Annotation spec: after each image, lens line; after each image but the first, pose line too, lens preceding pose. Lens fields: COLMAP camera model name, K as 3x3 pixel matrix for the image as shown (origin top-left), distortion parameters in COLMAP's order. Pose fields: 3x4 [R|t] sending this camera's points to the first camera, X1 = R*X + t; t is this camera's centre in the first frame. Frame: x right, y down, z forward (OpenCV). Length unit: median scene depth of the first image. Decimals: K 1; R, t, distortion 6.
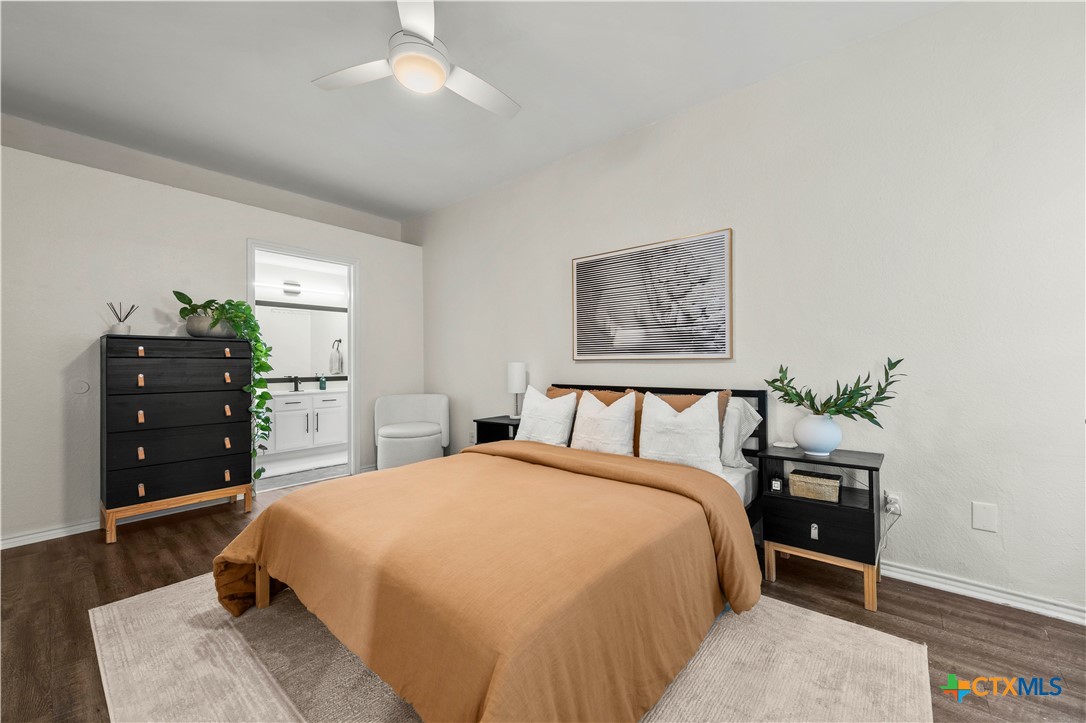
lens RADIAL K [[431.9, 0, 559.1], [0, 431.9, 361.5], [0, 0, 1]] dist [0.002090, -0.000235]
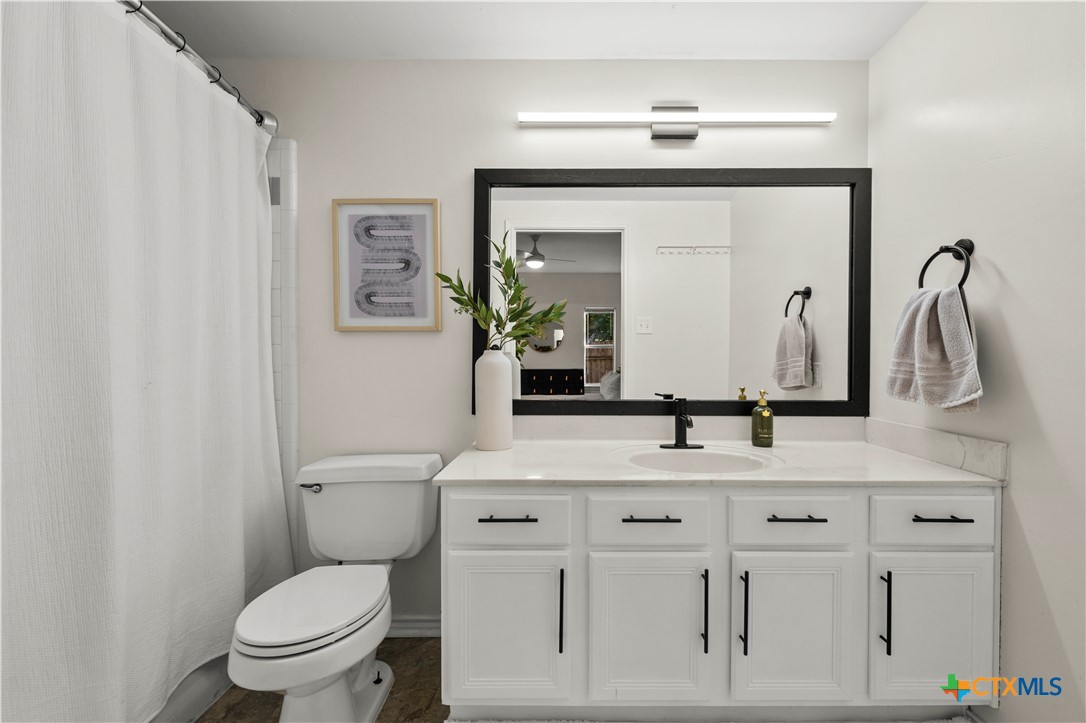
lens RADIAL K [[431.9, 0, 565.1], [0, 431.9, 368.3], [0, 0, 1]] dist [0.002090, -0.000235]
pose [[0.627464, 0.022483, -0.778321, -0.704429], [-0.003302, 0.999651, 0.026215, 0.008085], [0.778639, -0.013879, 0.627319, 1.243193]]
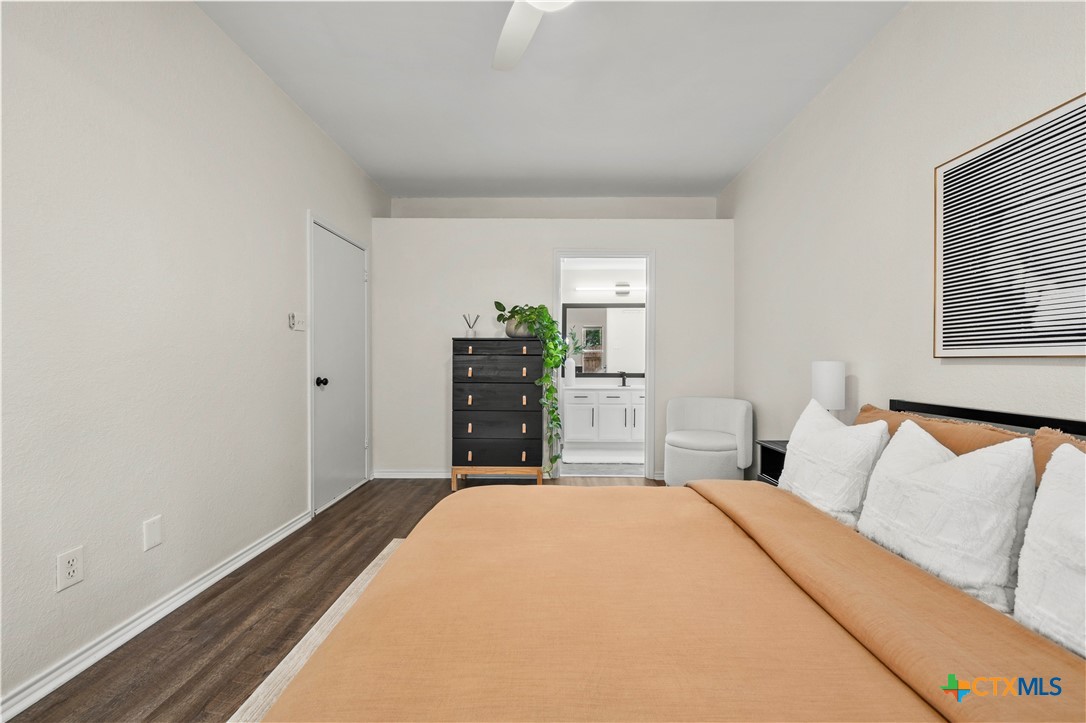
lens RADIAL K [[431.9, 0, 545.1], [0, 431.9, 362.0], [0, 0, 1]] dist [0.002090, -0.000235]
pose [[0.615989, 0.011030, -0.787678, 0.175982], [-0.003298, 0.999929, 0.011423, -0.002997], [0.787748, -0.004439, 0.615982, 0.328975]]
